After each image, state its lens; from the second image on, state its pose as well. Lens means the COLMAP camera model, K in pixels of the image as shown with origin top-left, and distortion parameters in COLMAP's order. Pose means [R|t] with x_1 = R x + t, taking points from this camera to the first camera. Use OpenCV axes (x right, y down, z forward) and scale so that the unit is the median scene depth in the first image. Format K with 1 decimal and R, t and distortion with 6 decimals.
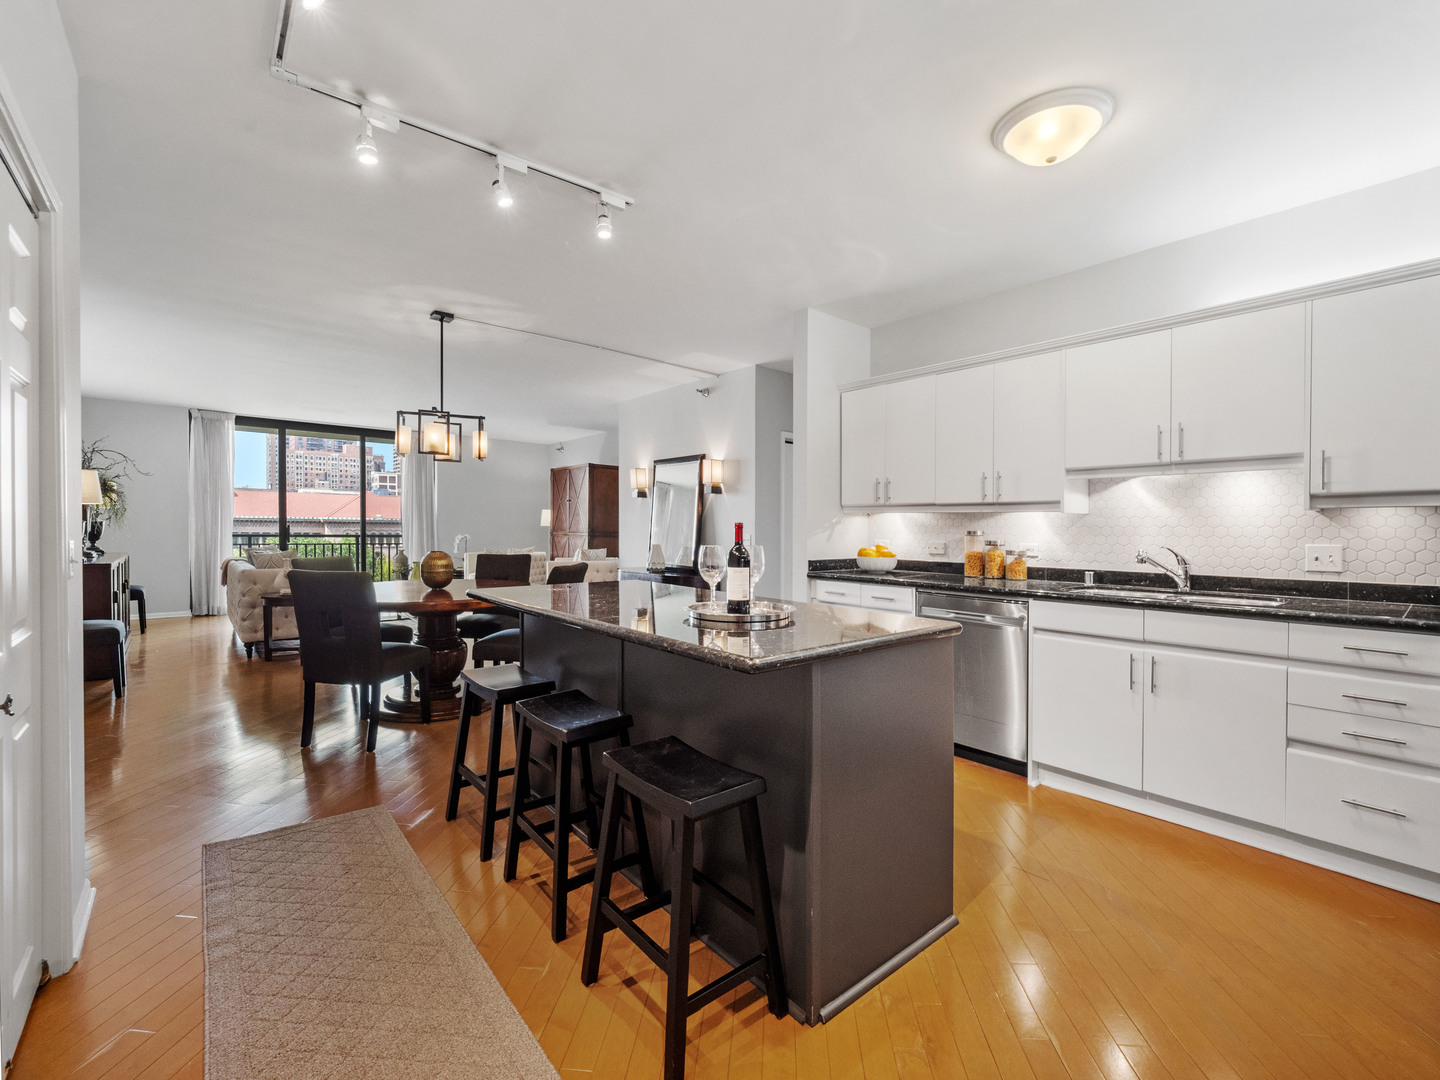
lens RADIAL K [[632.3, 0, 720.0], [0, 632.3, 540.0], [0, 0, 1]] dist [-0.000169, -0.000024]
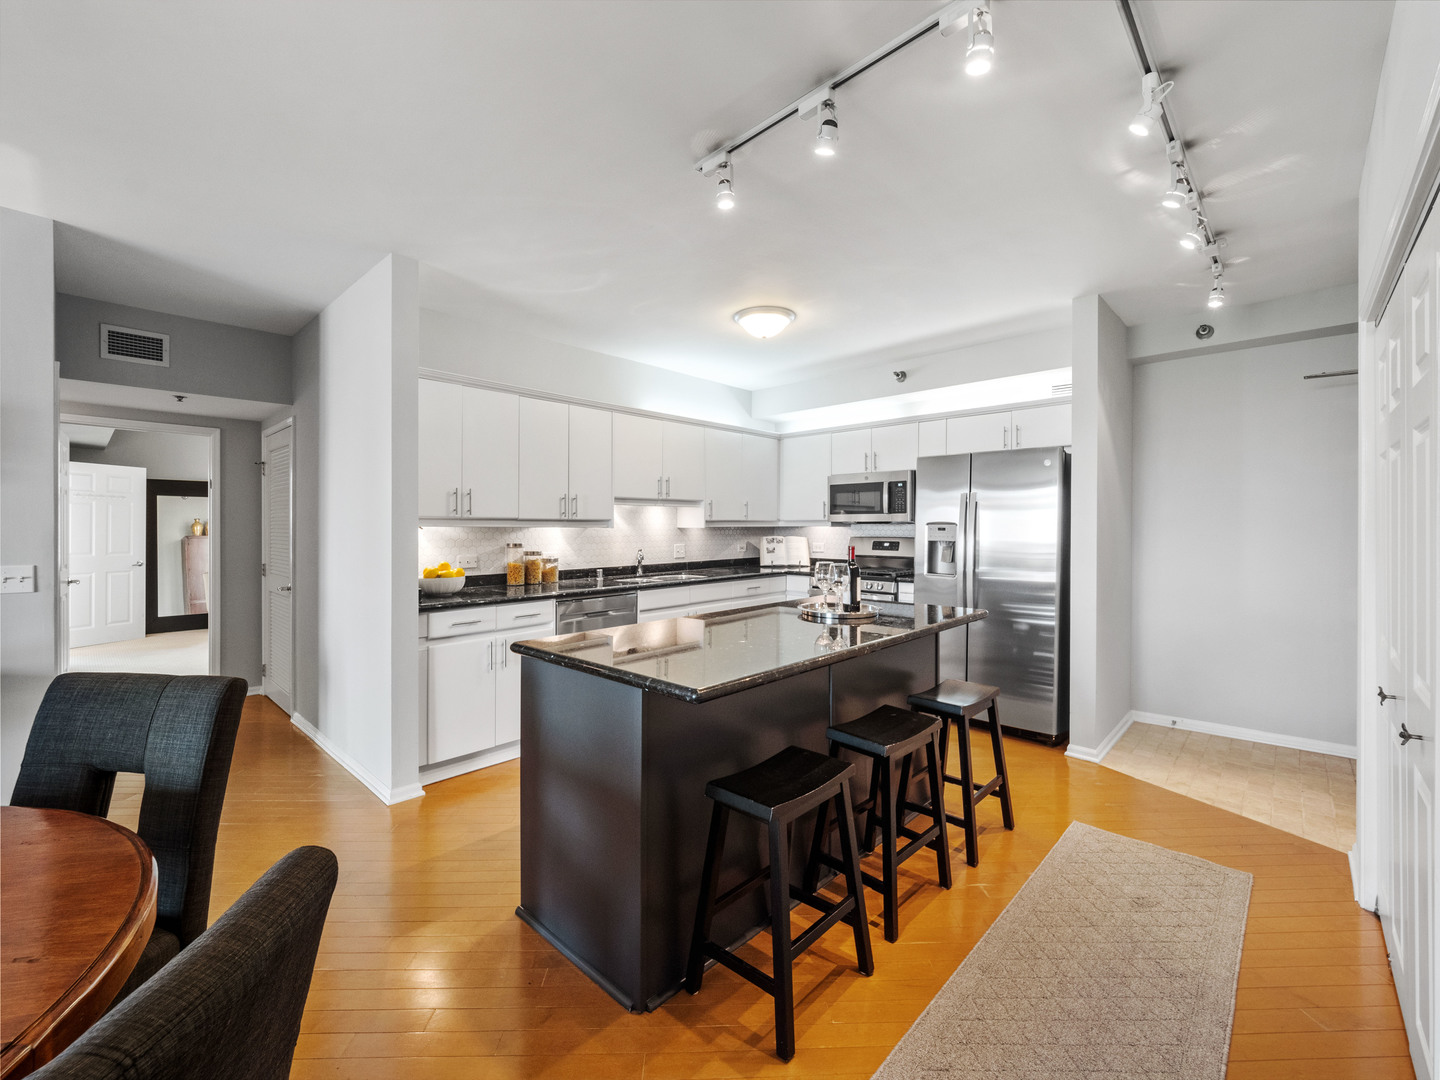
lens RADIAL K [[615.9, 0, 717.5], [0, 615.9, 526.9], [0, 0, 1]] dist [-0.000230, -0.000061]
pose [[-0.111661, -0.012664, 0.993666, -0.441604], [0.018627, 0.999716, 0.014834, -0.033030], [-0.993572, 0.020165, -0.111394, 0.487456]]
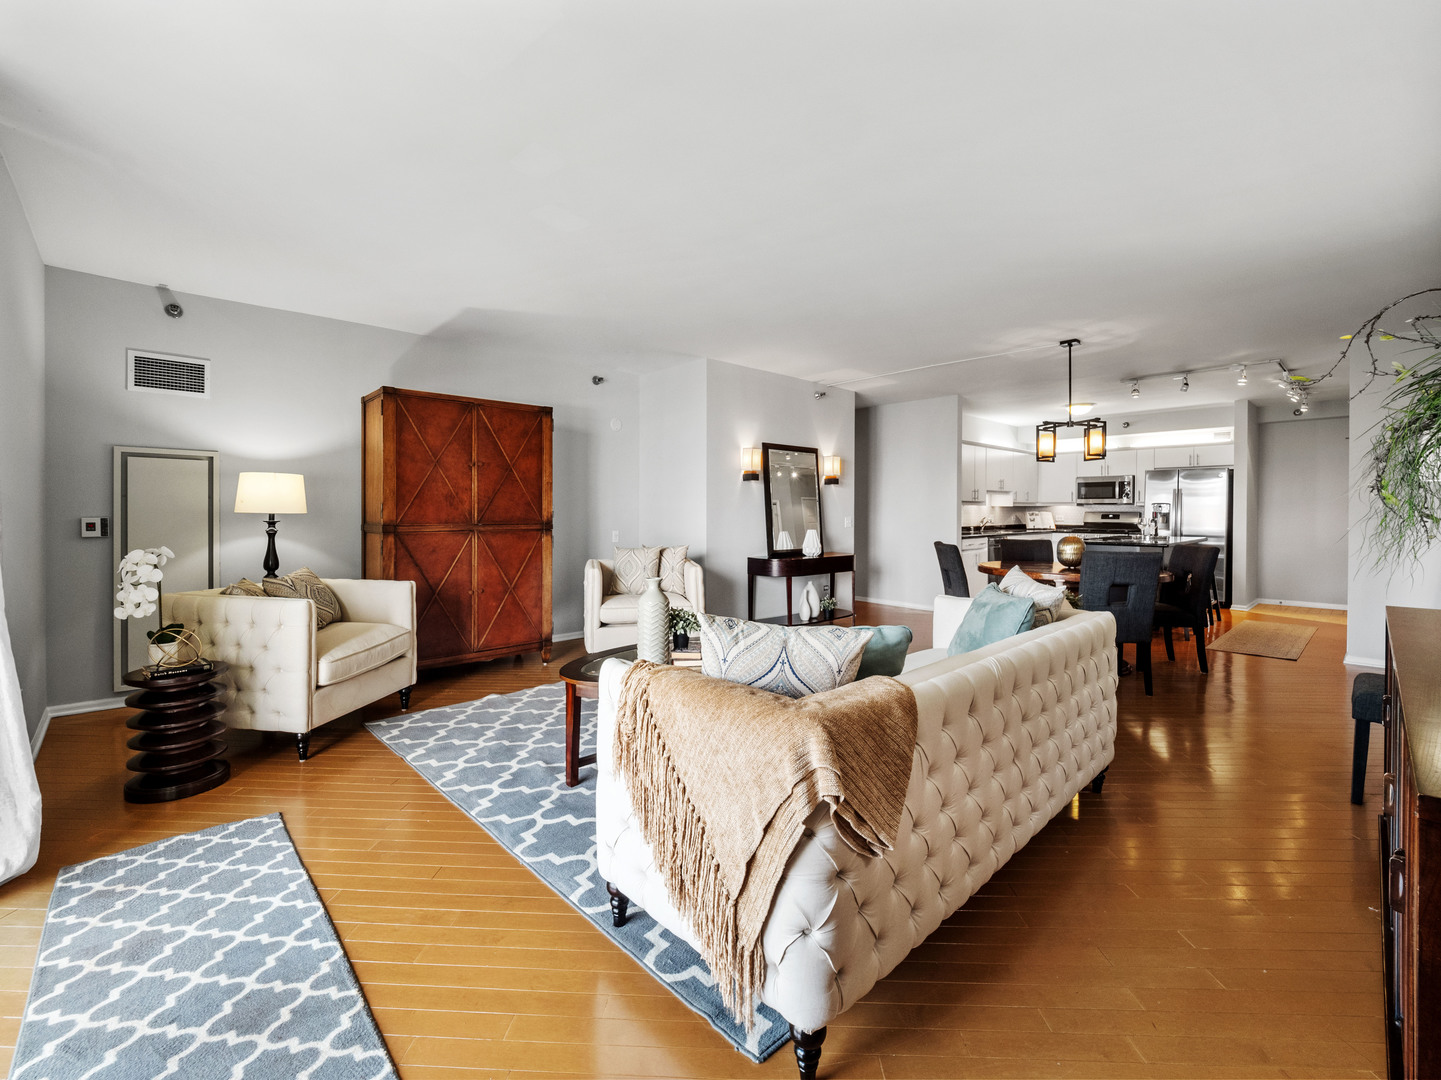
lens RADIAL K [[647.0, 0, 717.0], [0, 647.0, 515.3], [0, 0, 1]] dist [0.002041, -0.000088]
pose [[-0.063501, -0.016528, 0.997845, -1.156619], [0.016710, 0.999705, 0.017622, -0.038032], [-0.997842, 0.017793, -0.063206, 1.227415]]
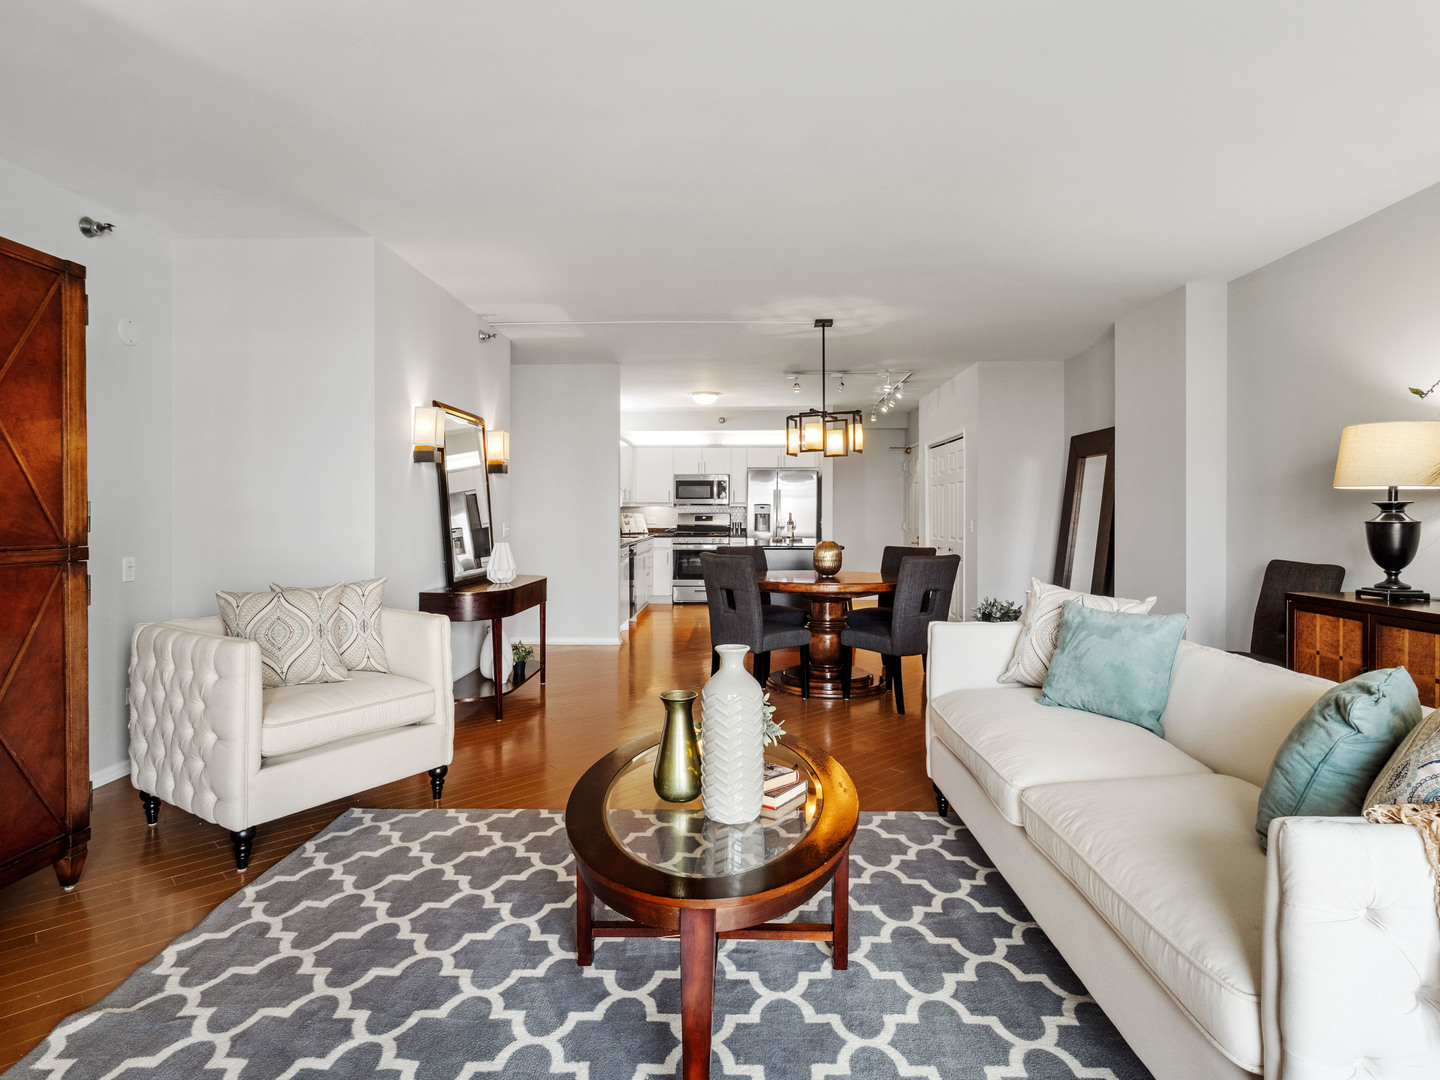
lens RADIAL K [[805.4, 0, 720.7], [0, 805.4, 515.3], [0, 0, 1]] dist [-0.004823, -0.001485]
pose [[-0.777023, -0.011840, 0.629360, -0.802289], [0.004796, 0.999683, 0.024729, -0.042194], [-0.629453, 0.022234, -0.776720, 1.545179]]
